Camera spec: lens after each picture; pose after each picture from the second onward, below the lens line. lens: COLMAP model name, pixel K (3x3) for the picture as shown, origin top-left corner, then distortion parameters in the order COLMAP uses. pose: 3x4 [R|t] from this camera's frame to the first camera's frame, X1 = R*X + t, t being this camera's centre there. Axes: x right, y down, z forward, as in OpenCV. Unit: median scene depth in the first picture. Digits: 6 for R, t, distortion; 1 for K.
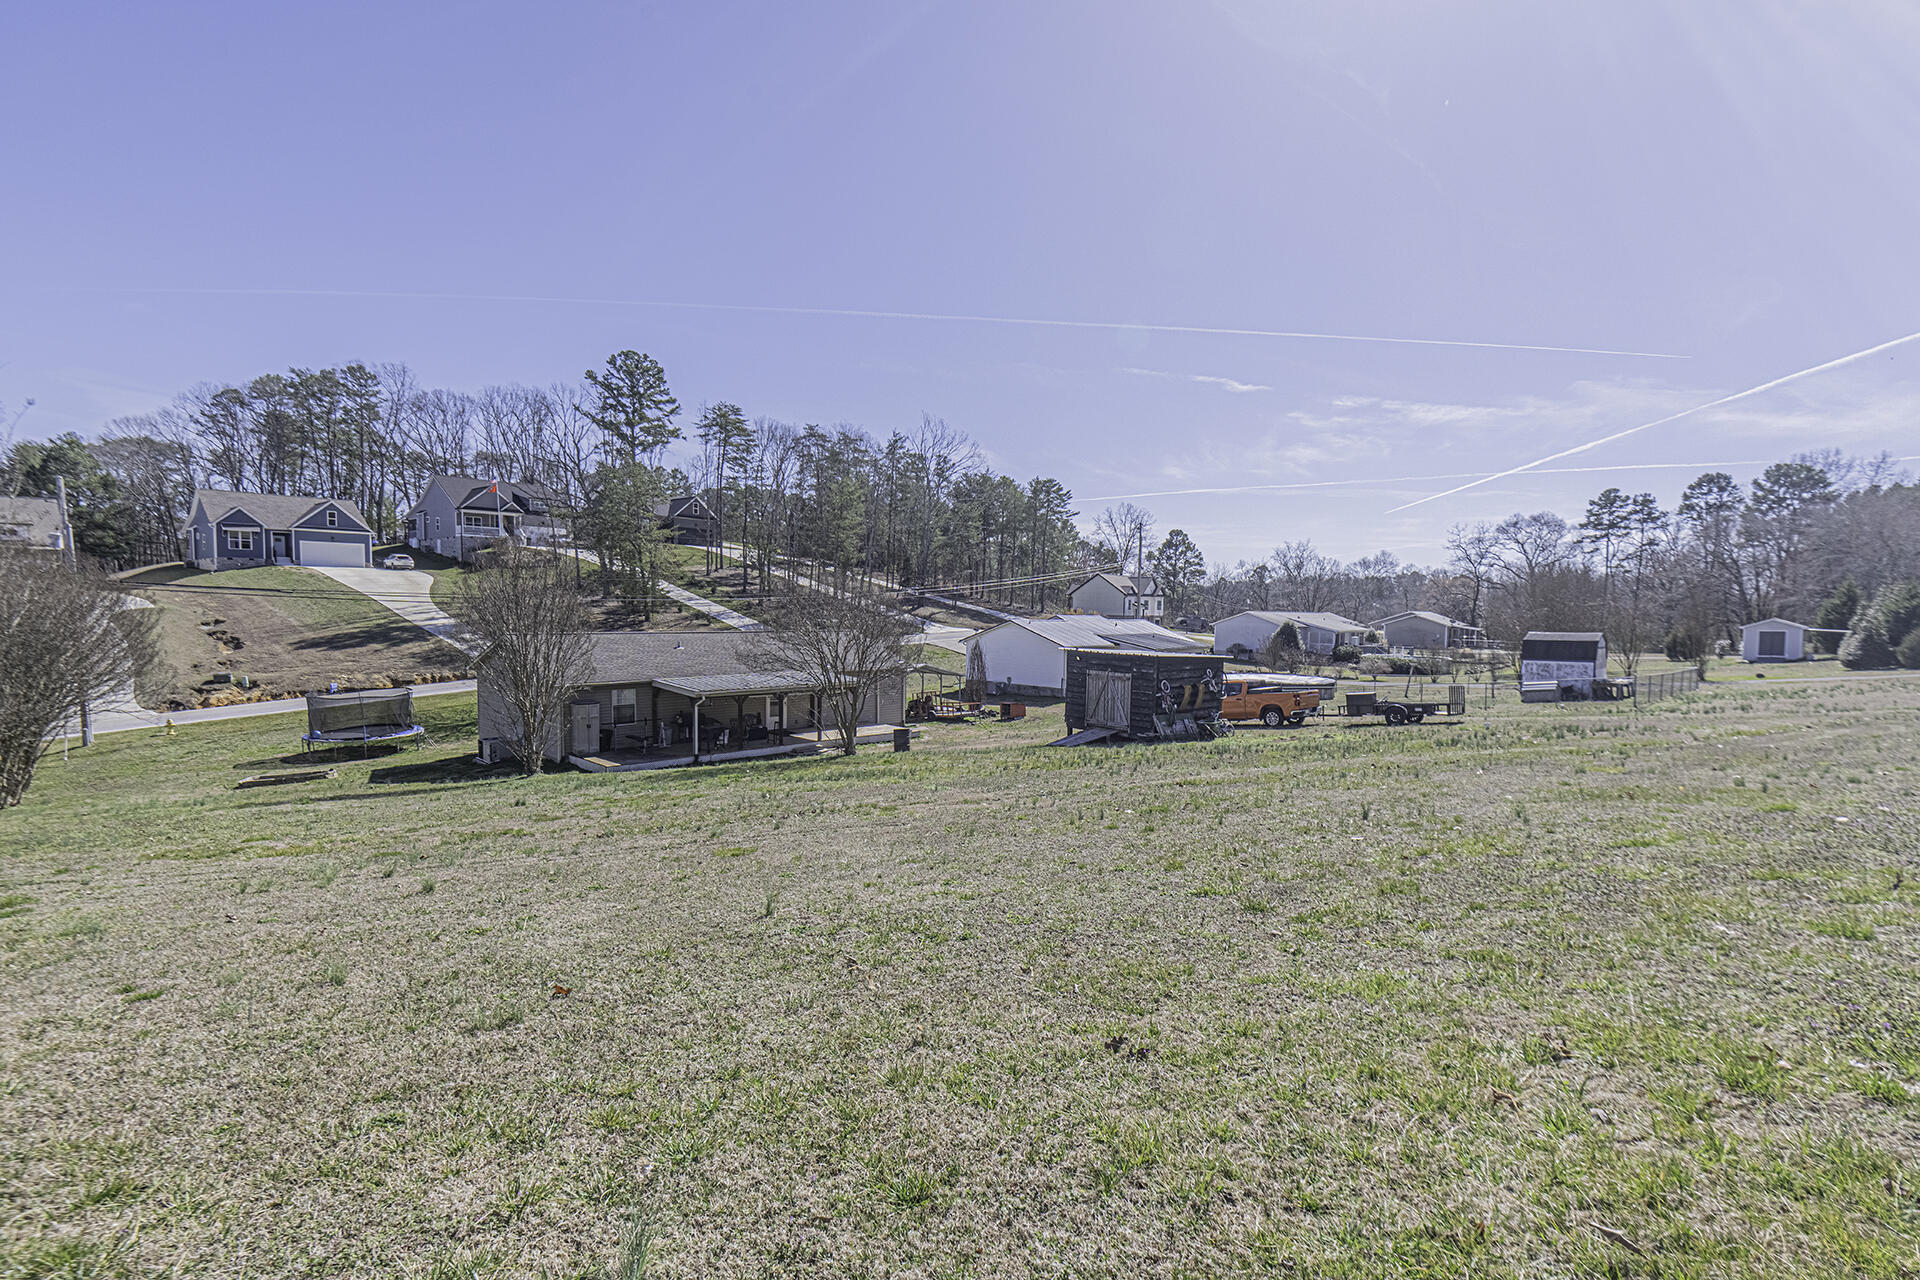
lens RADIAL K [[908.9, 0, 973.6], [0, 908.9, 610.6], [0, 0, 1]] dist [0.001126, -0.012507]
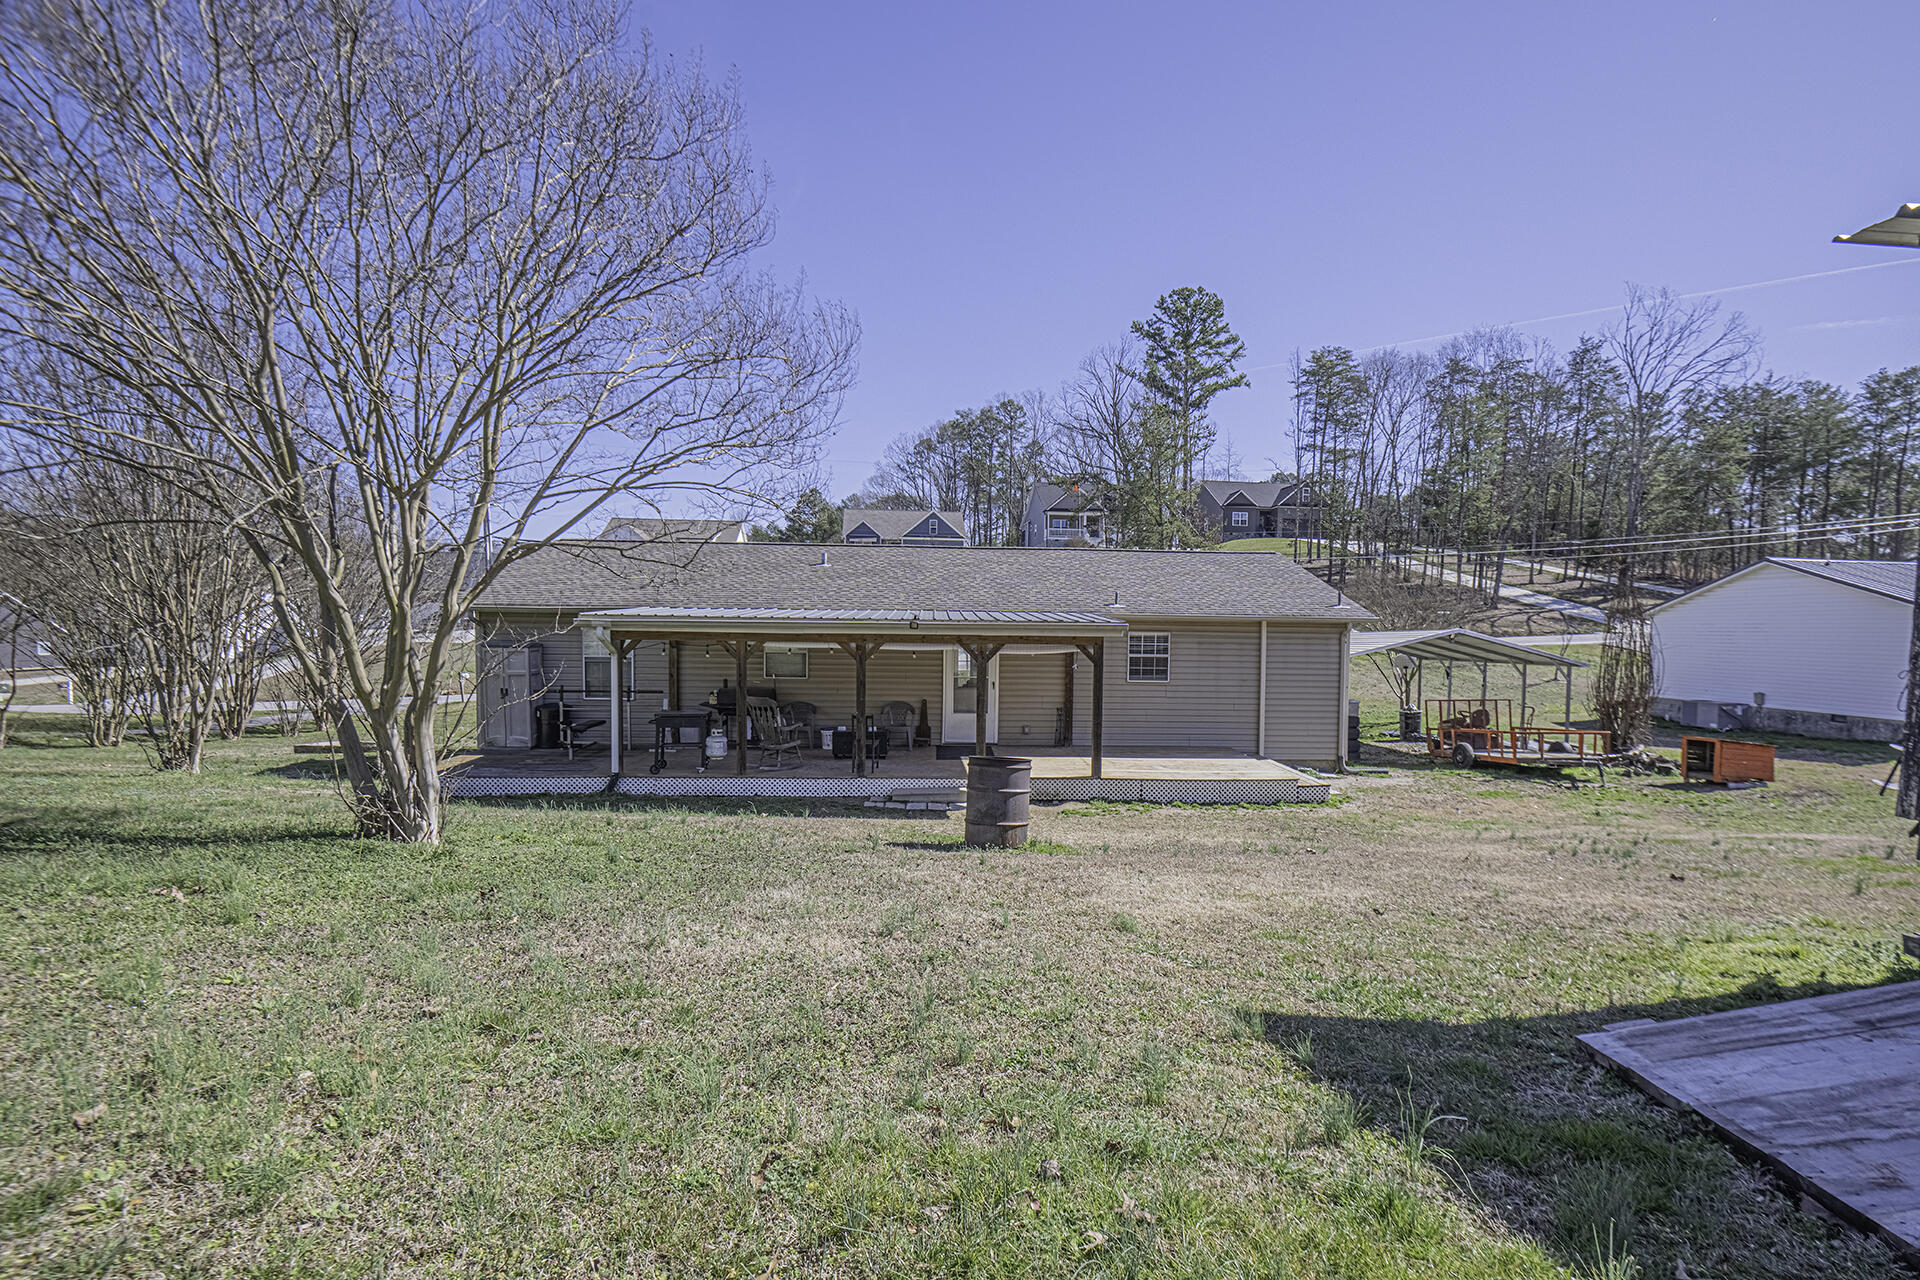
lens RADIAL K [[880.0, 0, 985.3], [0, 880.0, 670.1], [0, 0, 1]] dist [-0.003170, -0.010272]
pose [[0.737888, 0.025557, -0.674439, 0.030522], [-0.008336, 0.999552, 0.028756, 0.035082], [0.674872, -0.015596, 0.737770, 0.291761]]
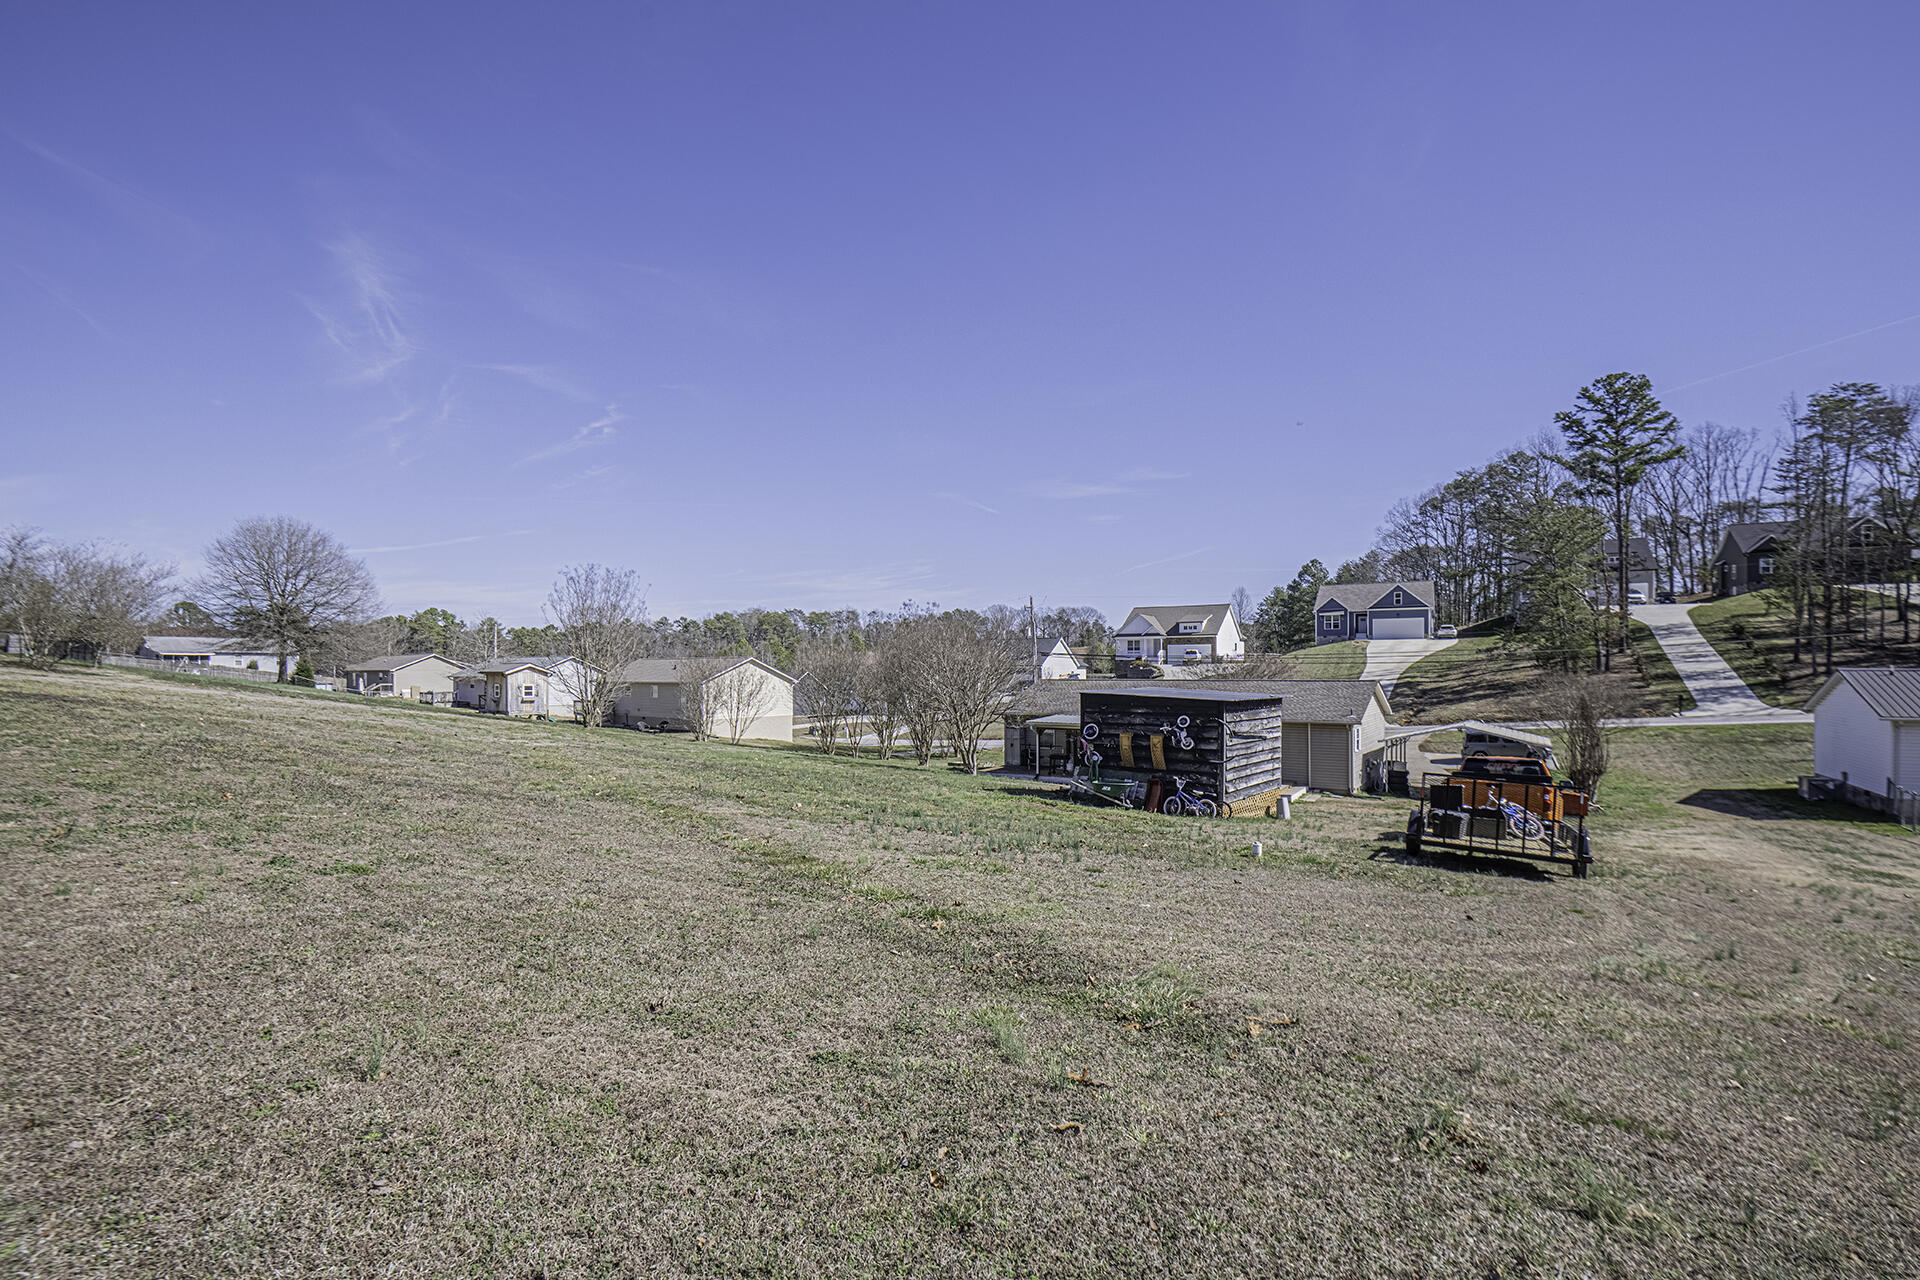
lens RADIAL K [[880.0, 0, 985.3], [0, 880.0, 670.1], [0, 0, 1]] dist [-0.003170, -0.010272]
pose [[0.206279, -0.015919, -0.978364, 0.308854], [-0.002708, 0.999855, -0.016839, 0.012921], [0.978490, 0.006123, 0.206206, 0.244069]]
